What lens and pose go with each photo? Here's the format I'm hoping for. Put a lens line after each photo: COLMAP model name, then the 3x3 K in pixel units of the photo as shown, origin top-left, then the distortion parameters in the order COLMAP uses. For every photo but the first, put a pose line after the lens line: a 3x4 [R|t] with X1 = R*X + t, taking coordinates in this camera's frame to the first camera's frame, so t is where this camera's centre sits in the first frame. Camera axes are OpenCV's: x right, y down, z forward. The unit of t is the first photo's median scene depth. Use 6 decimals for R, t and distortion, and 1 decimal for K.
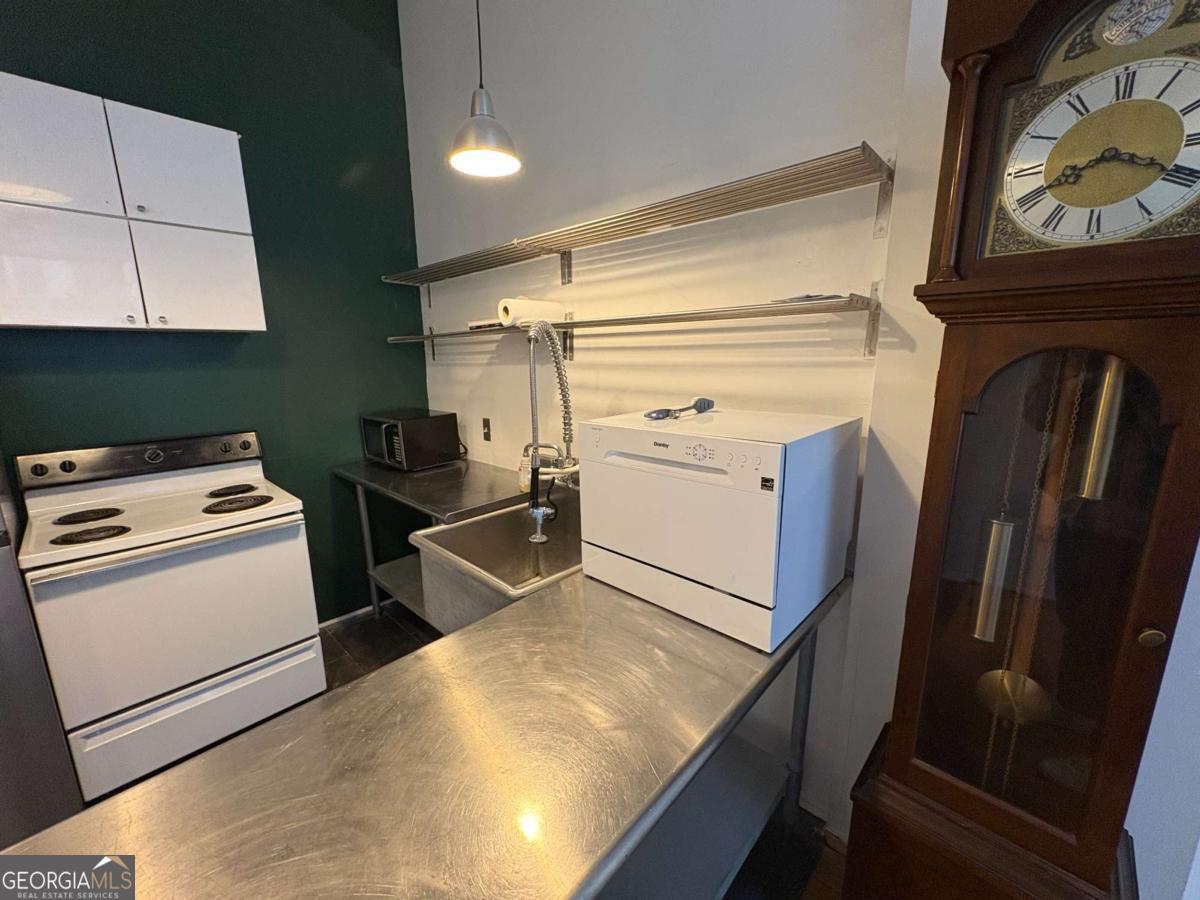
lens RADIAL K [[472.7, 0, 597.0], [0, 472.7, 451.1], [0, 0, 1]] dist [-0.002431, 0.000200]
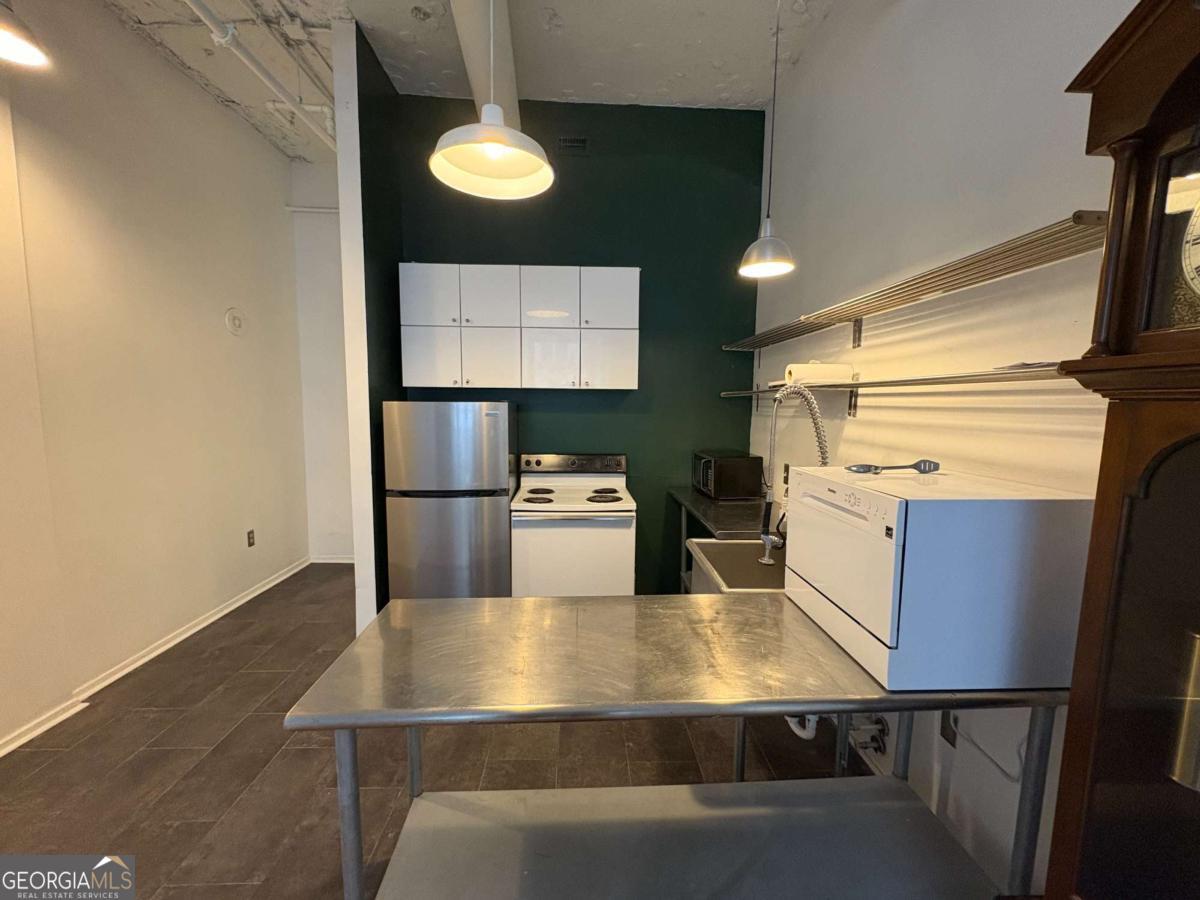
lens RADIAL K [[472.7, 0, 600.7], [0, 472.7, 451.4], [0, 0, 1]] dist [-0.002431, 0.000200]
pose [[0.717713, 0.091251, -0.690334, 0.374362], [-0.157633, 0.986932, -0.033429, 0.014227], [0.678263, 0.132812, 0.722718, -0.199719]]
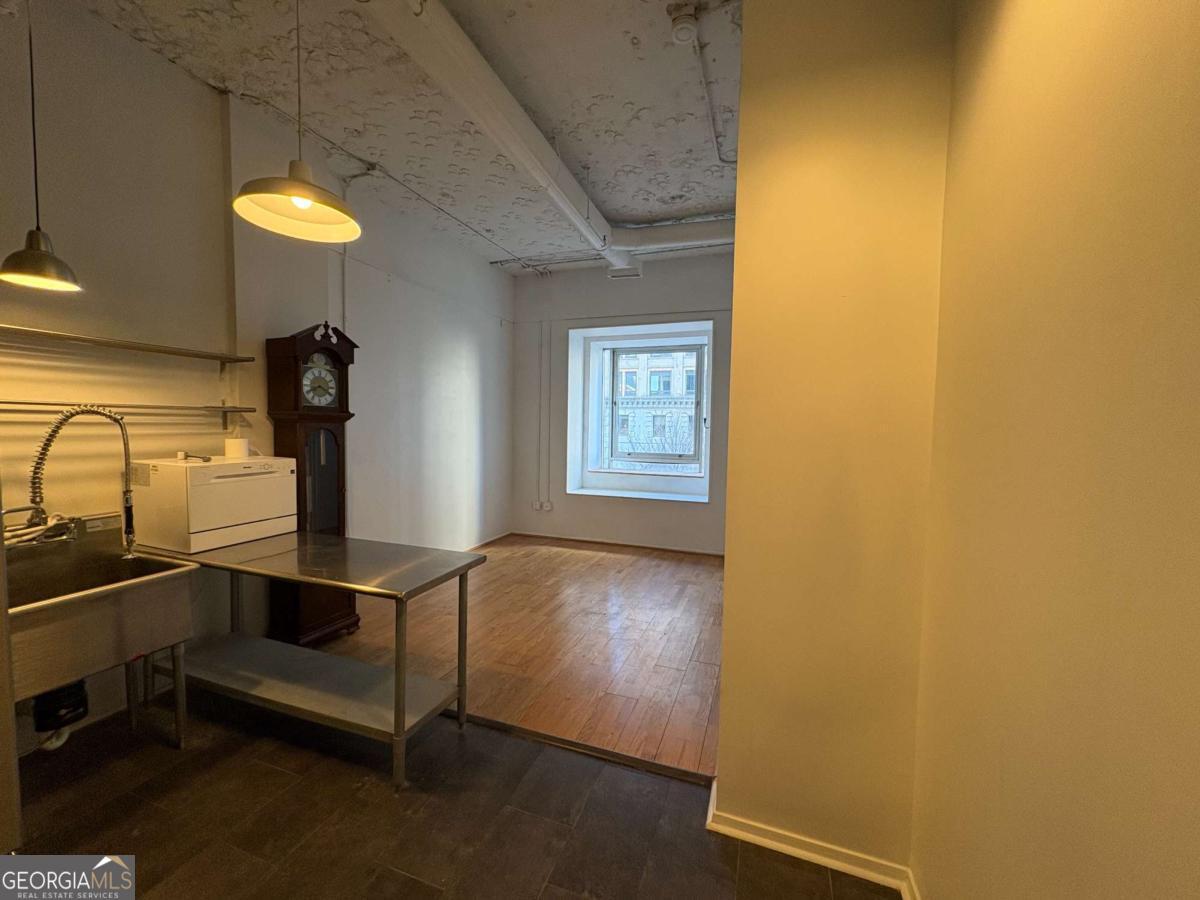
lens RADIAL K [[472.7, 0, 598.5], [0, 472.7, 451.9], [0, 0, 1]] dist [-0.002431, 0.000200]
pose [[-0.394588, -0.046748, 0.917668, -1.912503], [0.173186, 0.977022, 0.124239, -0.054939], [-0.902390, 0.207951, -0.377425, 0.199384]]
